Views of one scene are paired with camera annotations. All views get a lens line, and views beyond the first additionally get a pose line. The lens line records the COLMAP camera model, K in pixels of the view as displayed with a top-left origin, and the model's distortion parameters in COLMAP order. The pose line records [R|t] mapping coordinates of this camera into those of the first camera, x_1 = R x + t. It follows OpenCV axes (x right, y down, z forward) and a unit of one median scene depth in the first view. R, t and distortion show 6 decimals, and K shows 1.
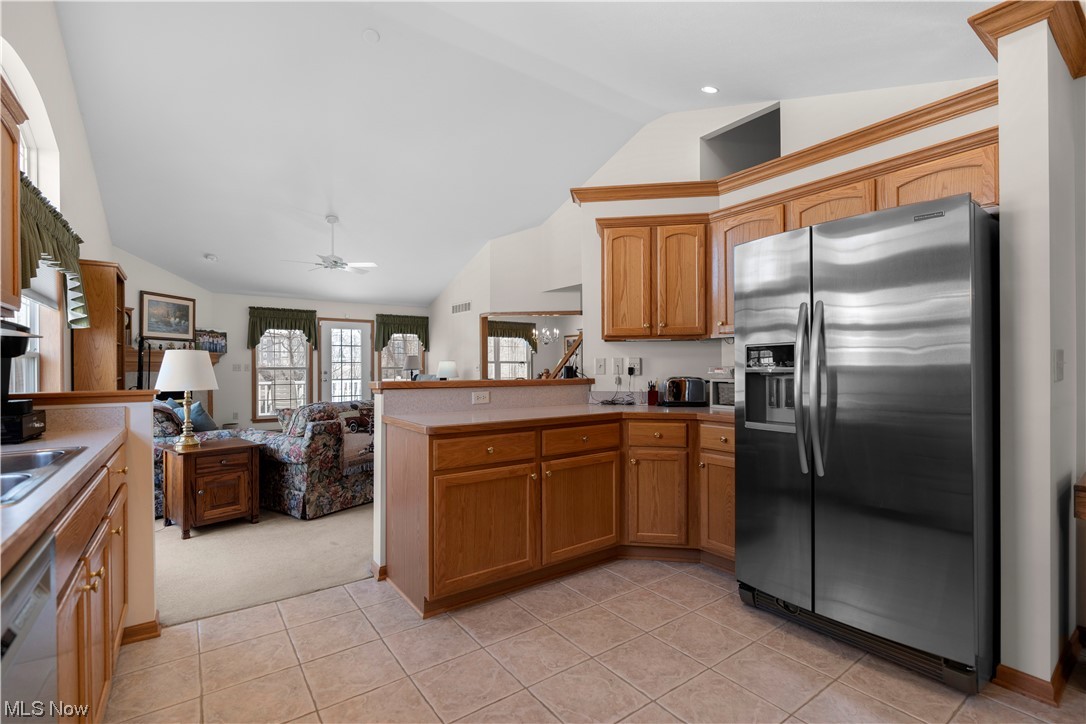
lens RADIAL K [[496.8, 0, 545.5], [0, 496.8, 367.2], [0, 0, 1]] dist [-0.013652, 0.001098]
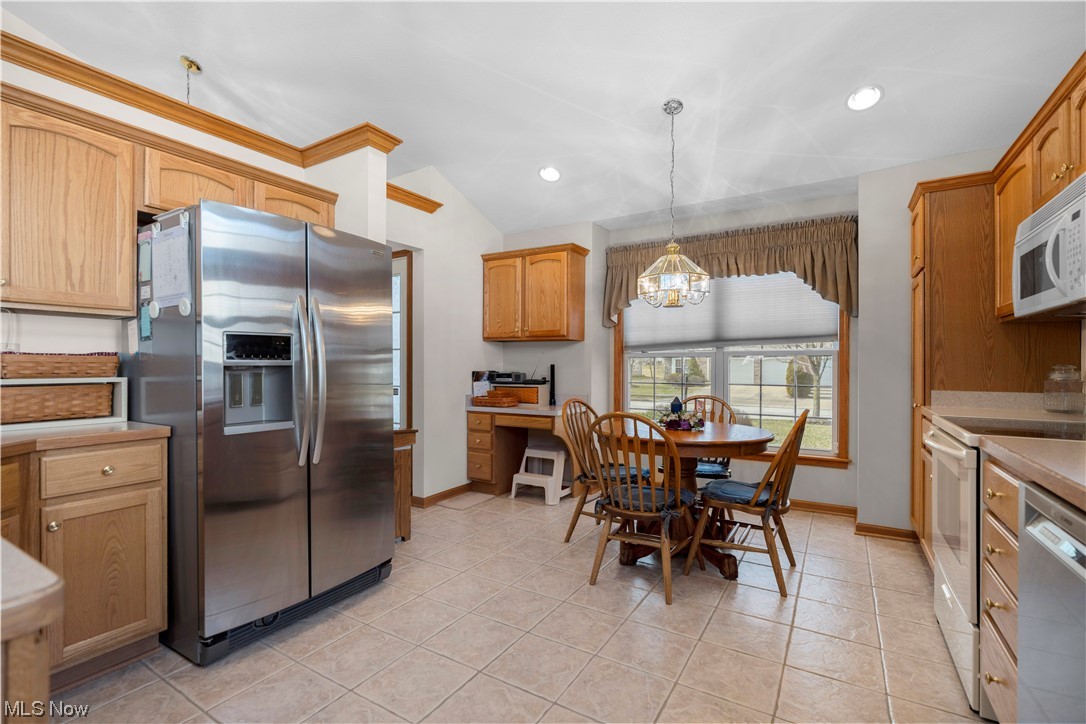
lens RADIAL K [[496.8, 0, 535.6], [0, 496.8, 363.1], [0, 0, 1]] dist [-0.013652, 0.001098]
pose [[-0.391018, 0.008428, 0.920345, -0.137054], [0.000206, 0.999959, -0.009070, 0.003653], [-0.920383, -0.003357, -0.391003, 0.223641]]
